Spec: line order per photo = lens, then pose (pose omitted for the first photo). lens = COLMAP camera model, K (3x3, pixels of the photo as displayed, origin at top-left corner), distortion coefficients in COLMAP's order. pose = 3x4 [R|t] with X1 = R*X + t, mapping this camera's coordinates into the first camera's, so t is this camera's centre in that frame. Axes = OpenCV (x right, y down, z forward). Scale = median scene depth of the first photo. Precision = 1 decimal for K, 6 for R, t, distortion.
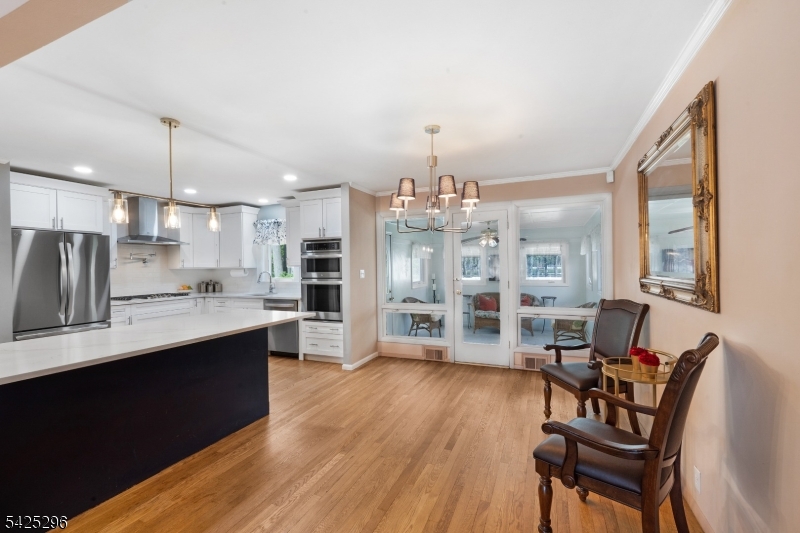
lens RADIAL K [[355.2, 0, 406.4], [0, 355.2, 266.9], [0, 0, 1]] dist [0.003109, 0.000183]
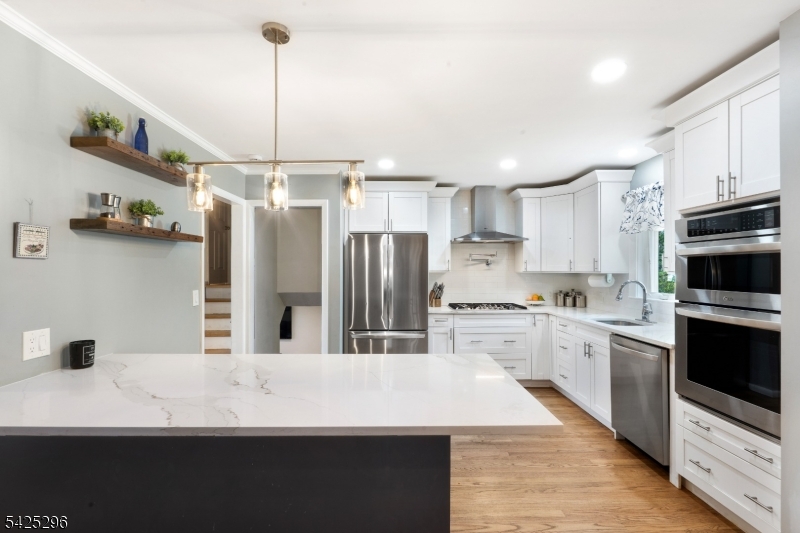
lens RADIAL K [[377.2, 0, 392.1], [0, 377.2, 268.8], [0, 0, 1]] dist [0.002779, -0.001209]
pose [[0.384175, 0.011570, -0.923188, 0.000754], [-0.006522, 0.999931, 0.009818, -0.010330], [0.923237, 0.002249, 0.384224, 0.493636]]
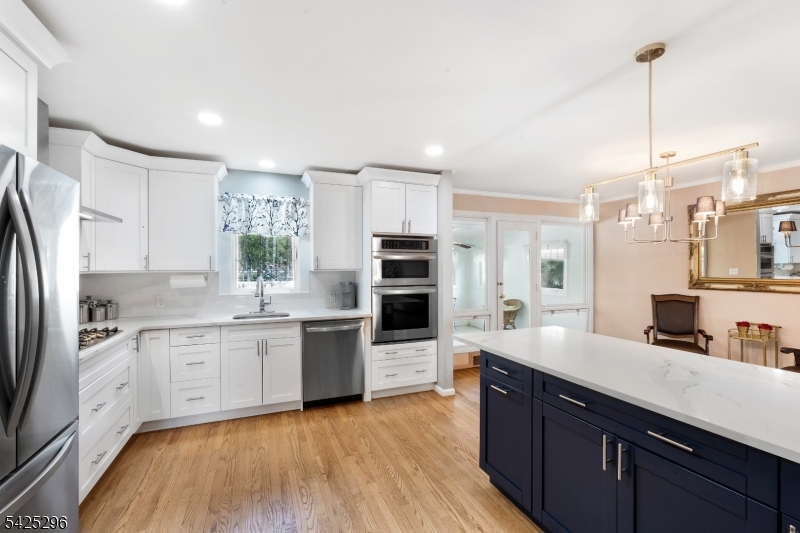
lens RADIAL K [[355.2, 0, 401.1], [0, 355.2, 265.0], [0, 0, 1]] dist [0.003109, 0.000183]
pose [[0.702213, 0.014880, 0.711811, -0.764351], [-0.006785, 0.999876, -0.014208, -0.002628], [-0.711935, 0.005148, 0.702227, 0.450047]]
